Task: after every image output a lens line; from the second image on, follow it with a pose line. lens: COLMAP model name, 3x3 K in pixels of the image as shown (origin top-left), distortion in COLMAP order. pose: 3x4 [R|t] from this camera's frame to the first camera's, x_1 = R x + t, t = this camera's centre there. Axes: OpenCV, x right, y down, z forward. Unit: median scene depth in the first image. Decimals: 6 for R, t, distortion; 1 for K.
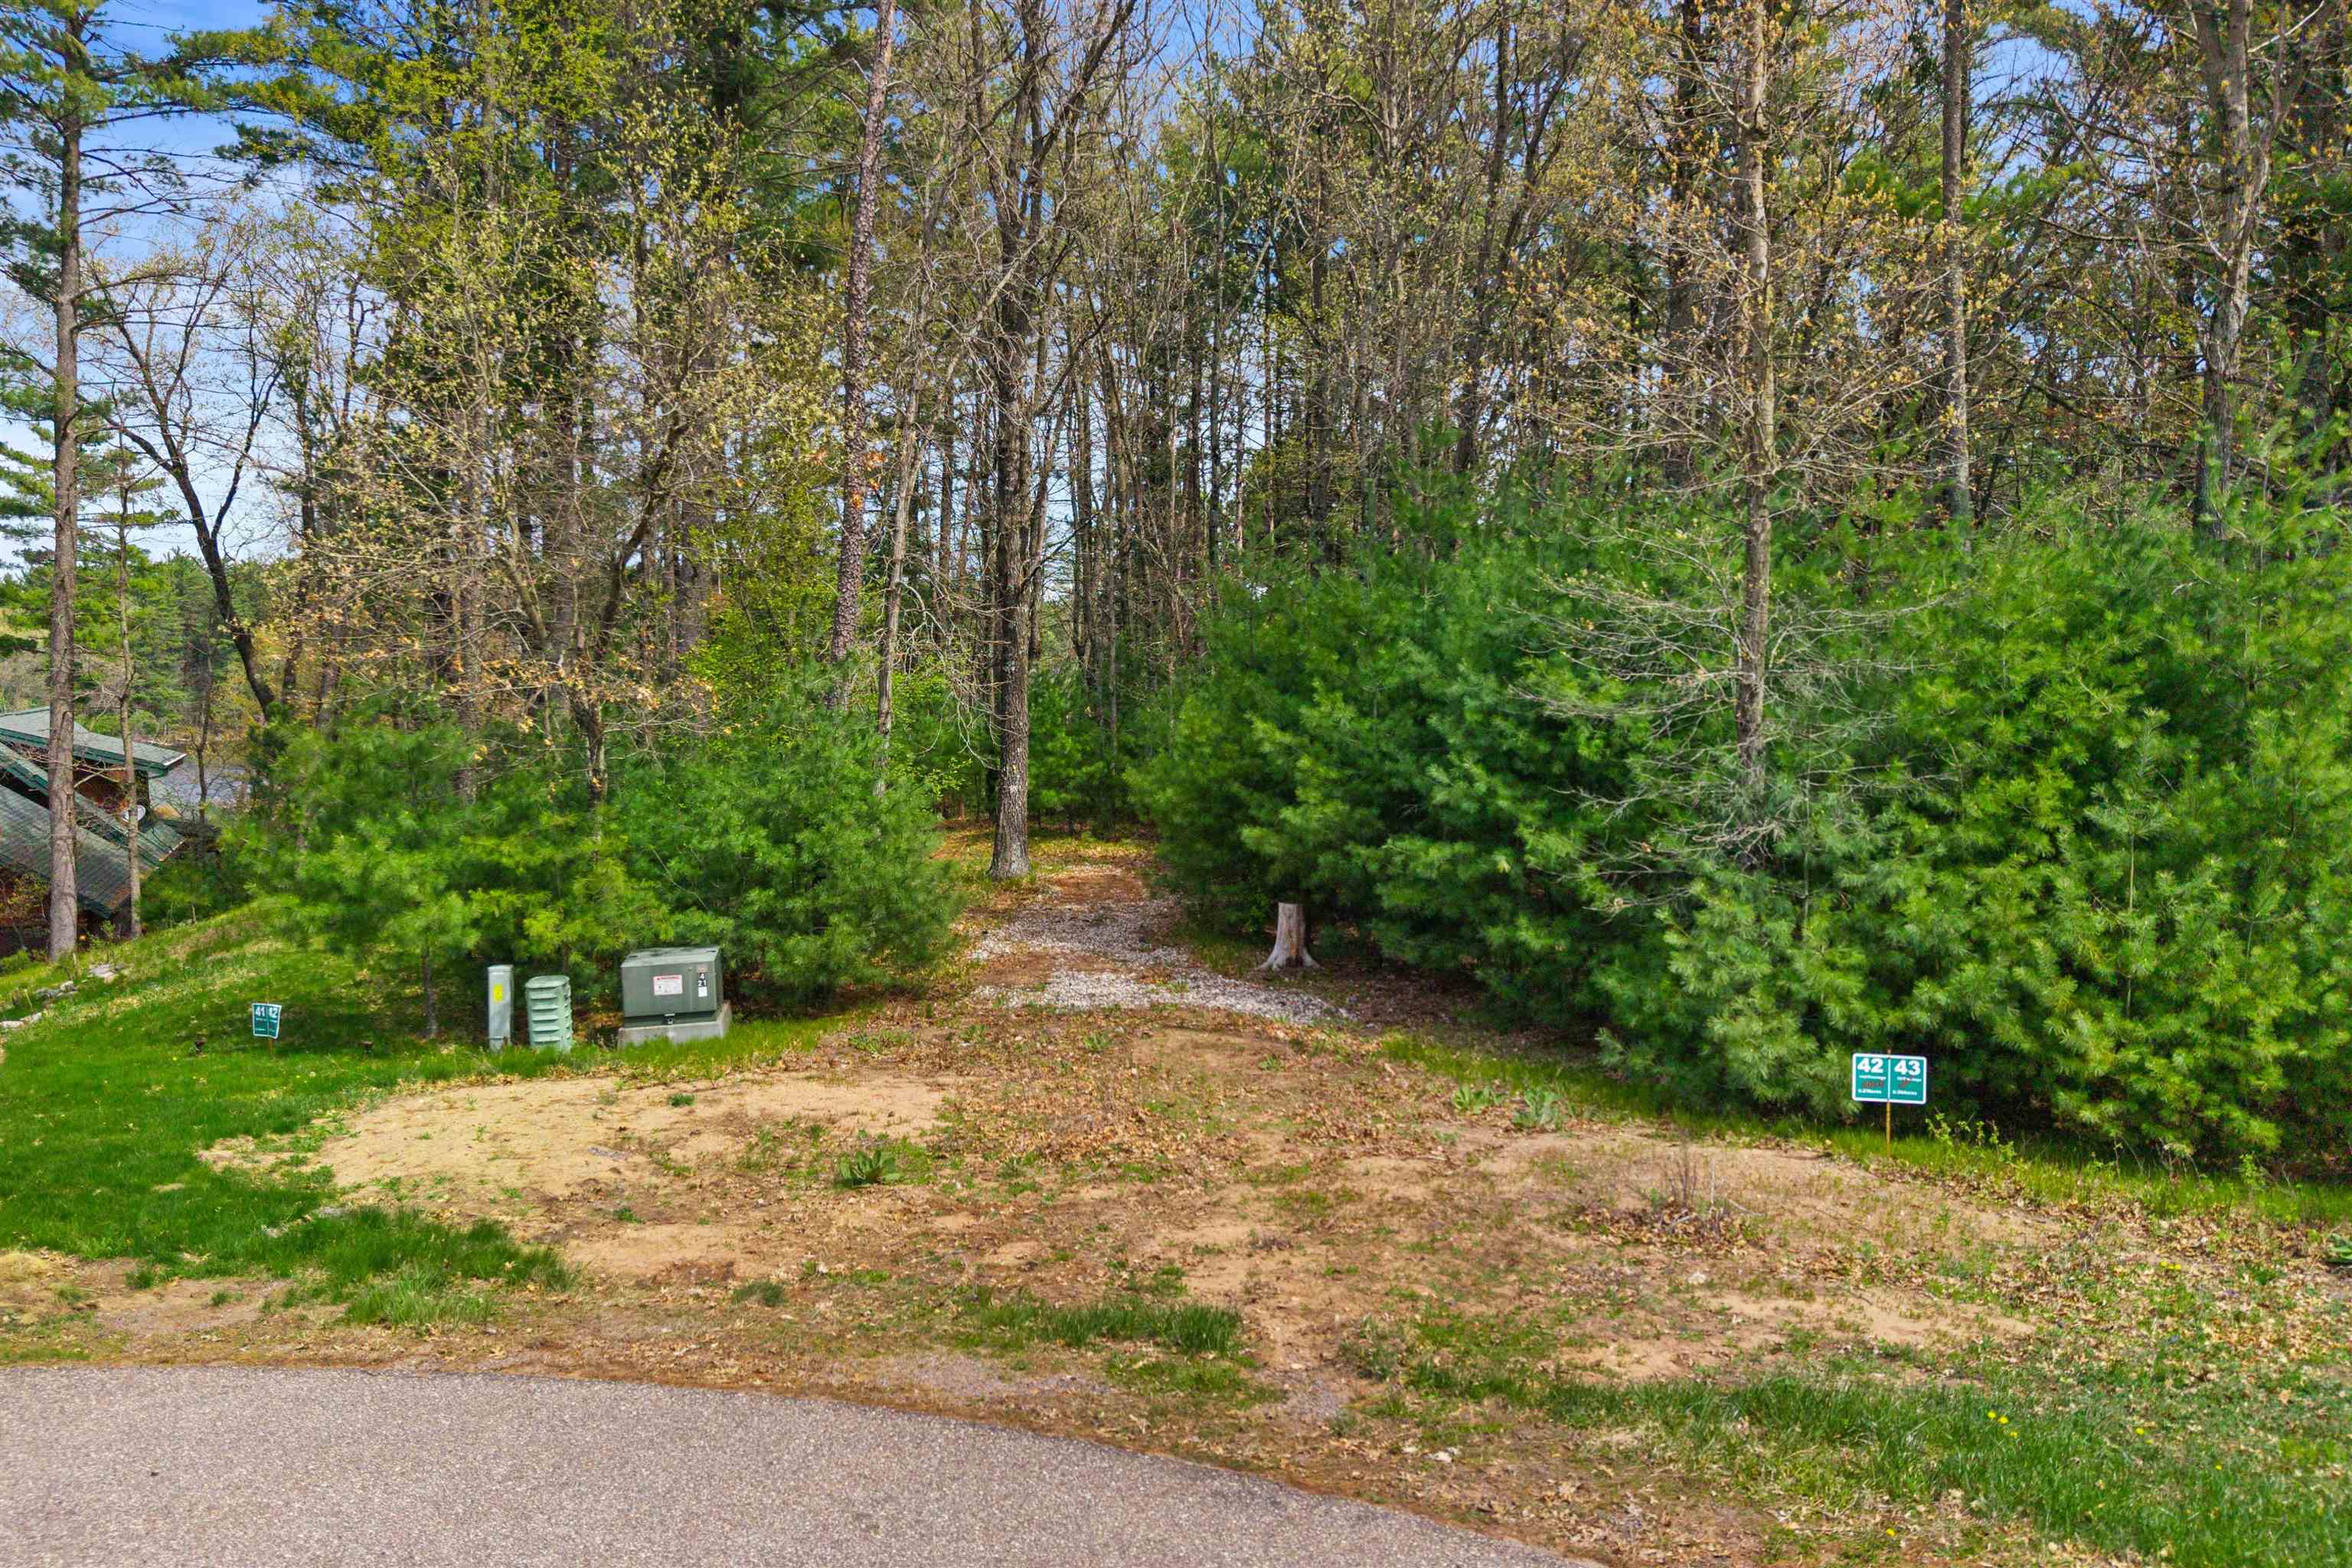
lens RADIAL K [[1699.6, 0, 1205.4], [0, 1699.6, 782.2], [0, 0, 1]] dist [-0.000221, -0.007215]
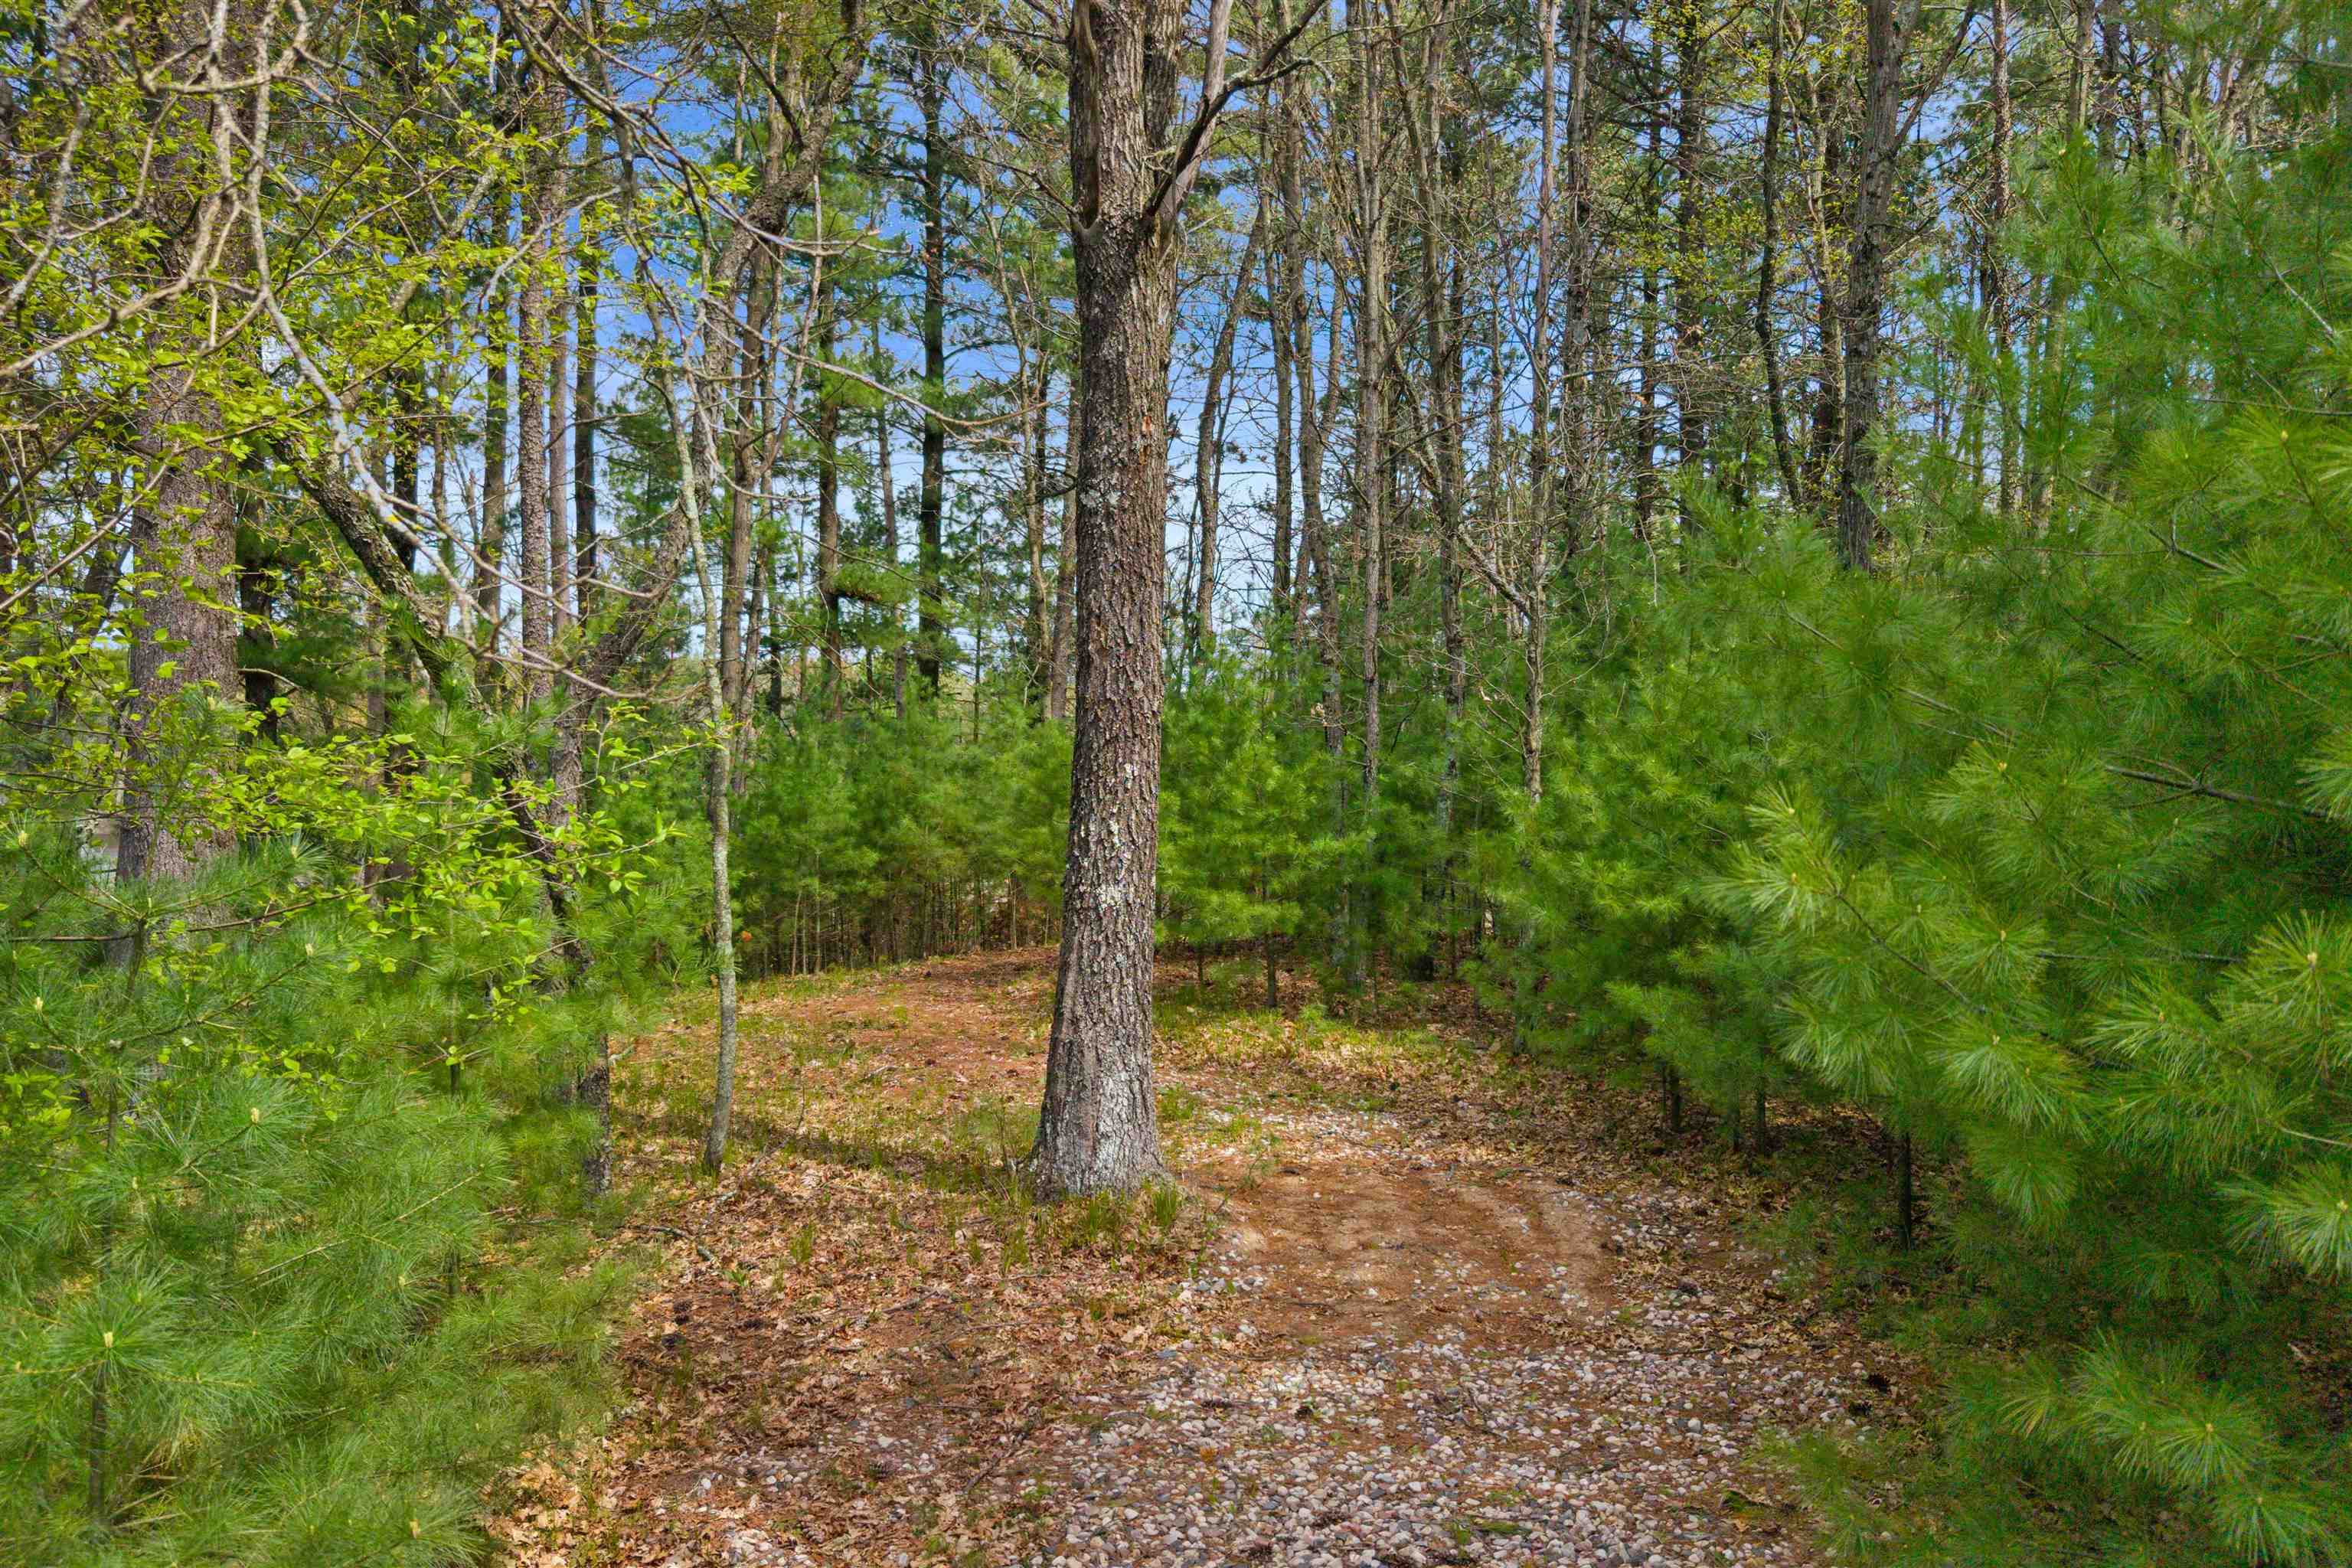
lens RADIAL K [[1699.6, 0, 1205.4], [0, 1699.6, 782.2], [0, 0, 1]] dist [-0.000221, -0.007215]
pose [[0.994621, 0.010678, -0.103026, -0.087242], [-0.016874, 0.998088, -0.059460, 0.002033], [0.102194, 0.060879, 0.992900, 0.944146]]
